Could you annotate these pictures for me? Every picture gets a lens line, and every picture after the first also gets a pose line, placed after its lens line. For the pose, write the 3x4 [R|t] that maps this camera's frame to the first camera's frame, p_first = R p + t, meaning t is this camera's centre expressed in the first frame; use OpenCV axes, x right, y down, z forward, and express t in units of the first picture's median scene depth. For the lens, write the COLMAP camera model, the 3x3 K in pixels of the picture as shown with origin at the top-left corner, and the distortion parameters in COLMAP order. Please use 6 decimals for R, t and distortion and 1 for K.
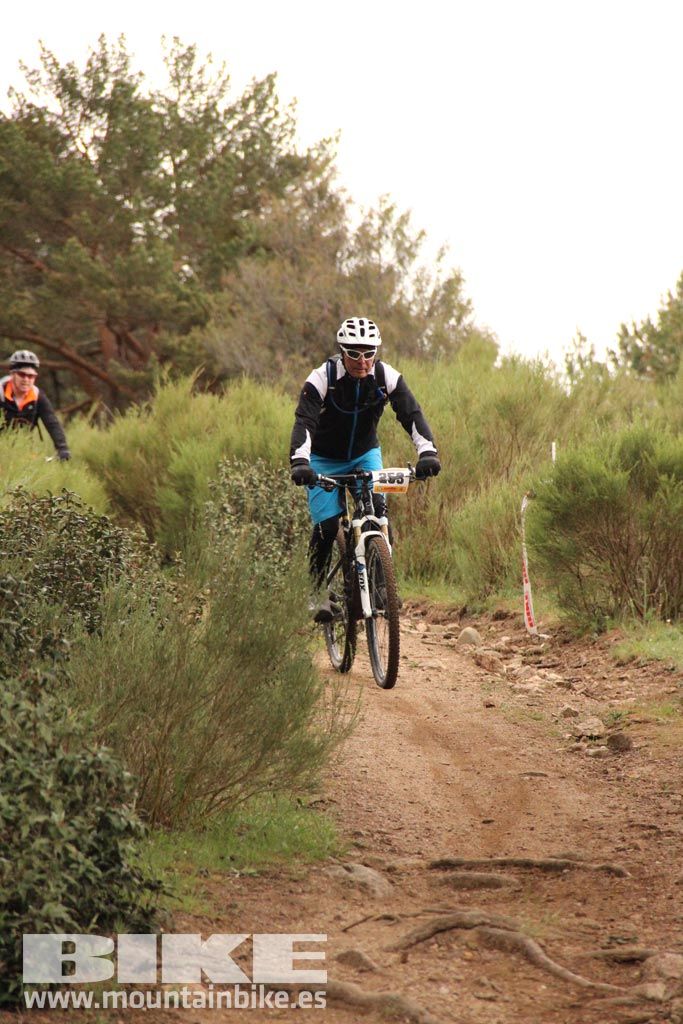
lens RADIAL K [[5860.1, 0, 361.4], [0, 5860.1, 526.6], [0, 0, 1]] dist [1.771453, 18.224682]
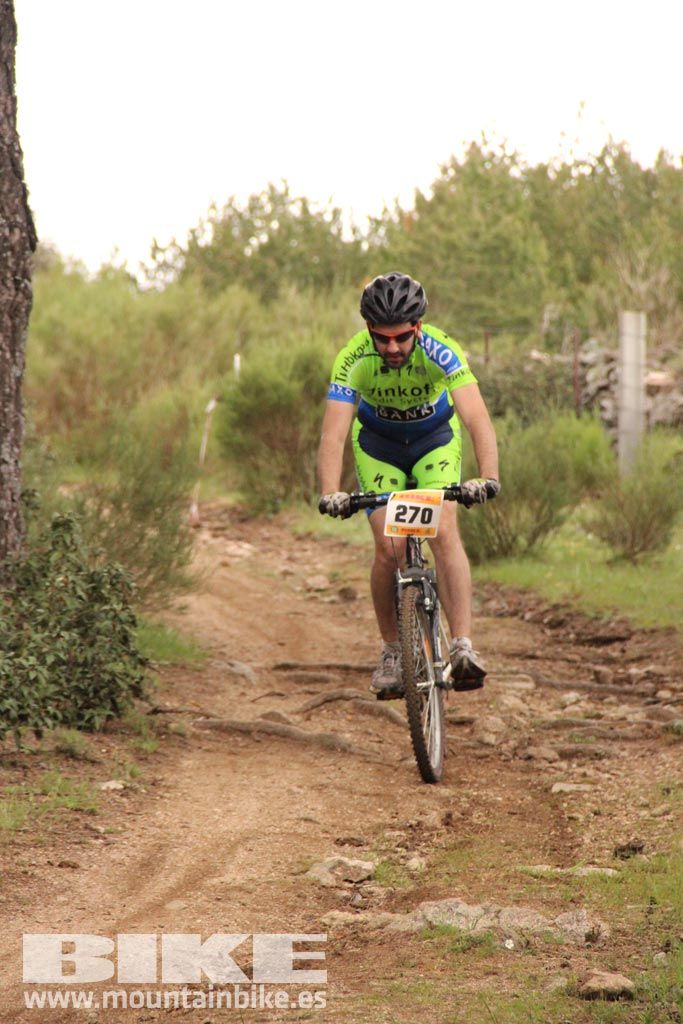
lens RADIAL K [[6861.9, 0, 343.4], [0, 6861.9, 473.2], [0, 0, 1]] dist [2.313437, 14.284973]
pose [[0.992652, 0.032822, 0.116467, -0.180737], [-0.033517, 0.999430, 0.004013, 0.005824], [-0.116269, -0.007887, 0.993186, -0.670844]]
